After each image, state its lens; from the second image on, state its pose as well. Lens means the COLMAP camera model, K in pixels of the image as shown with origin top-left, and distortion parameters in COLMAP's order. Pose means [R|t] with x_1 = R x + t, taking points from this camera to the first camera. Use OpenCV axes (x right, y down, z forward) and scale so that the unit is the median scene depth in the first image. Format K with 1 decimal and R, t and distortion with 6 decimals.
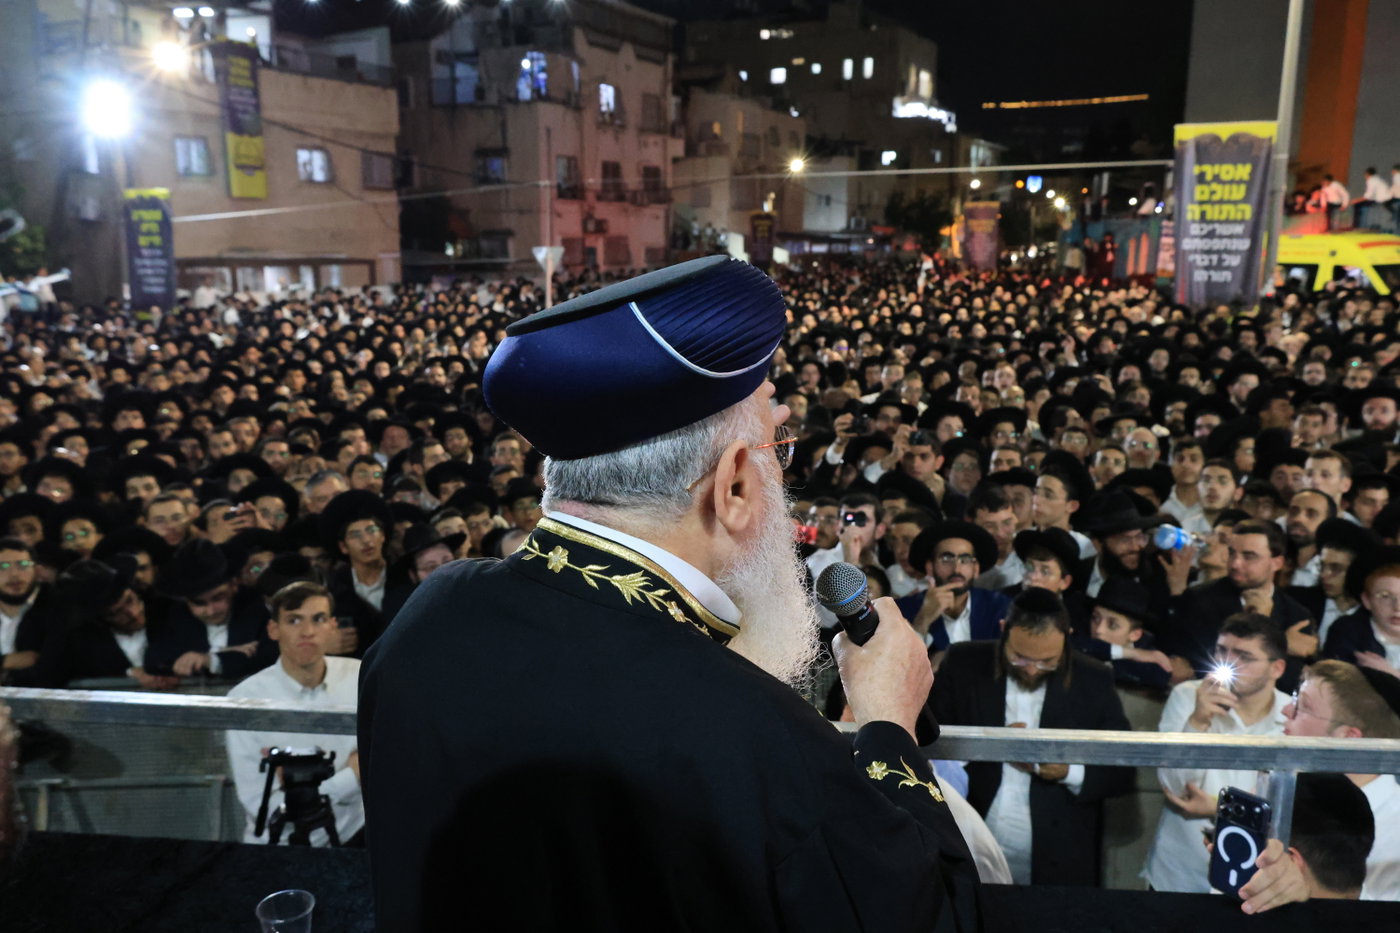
lens RADIAL K [[1169.9, 0, 699.4], [0, 1169.9, 468.1], [0, 0, 1]] dist [0.015504, 0.004108]
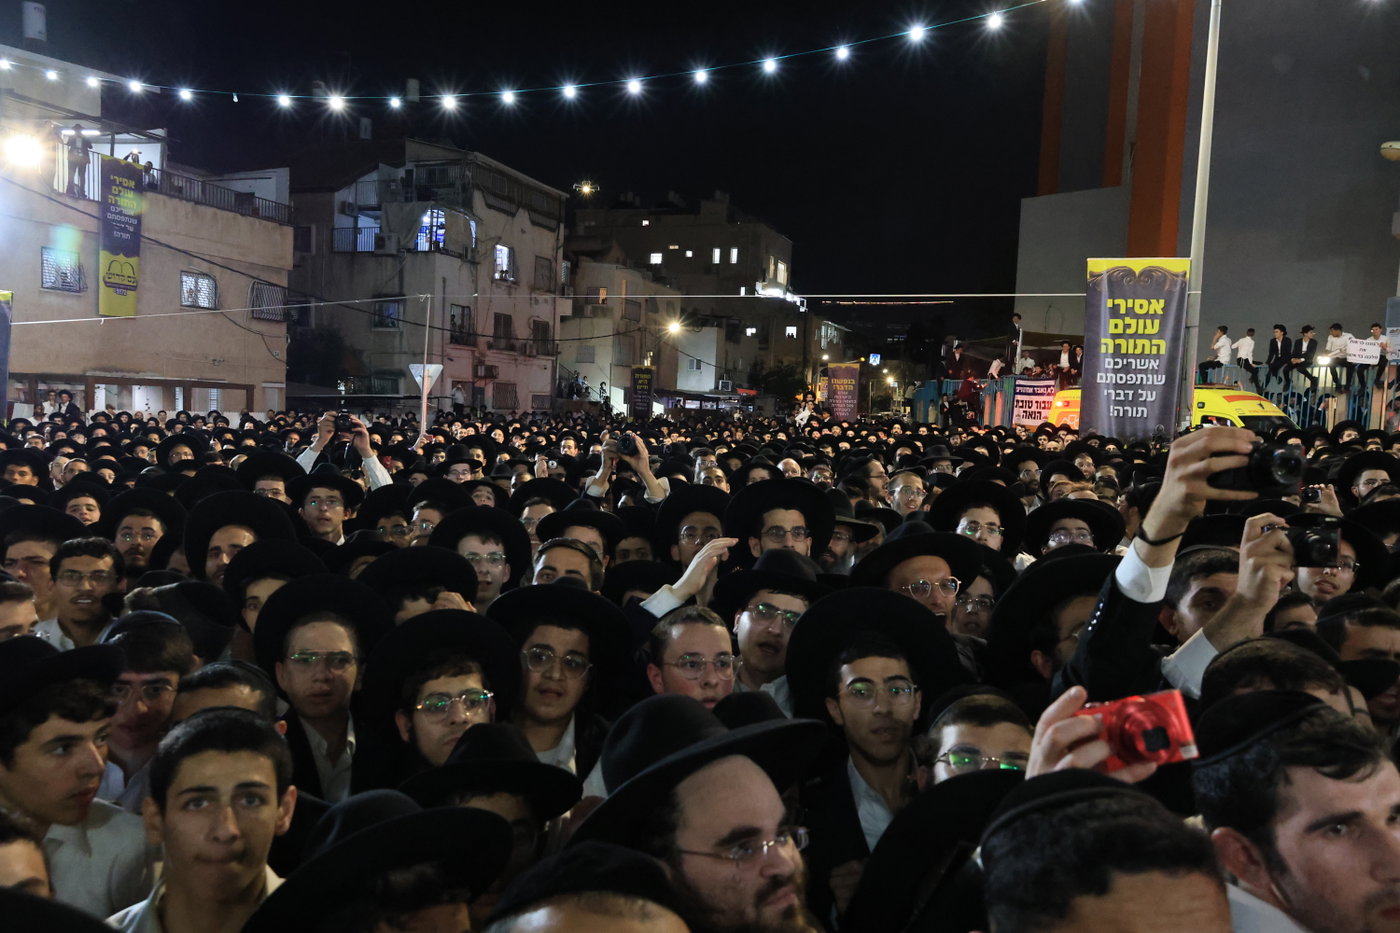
lens RADIAL K [[986.2, 0, 710.5], [0, 986.2, 469.6], [0, 0, 1]] dist [-0.003612, 0.007470]
pose [[0.990396, 0.033042, 0.134253, -0.004035], [-0.014772, 0.990754, -0.134861, -0.000807], [-0.137468, 0.131582, 0.981727, 0.108018]]
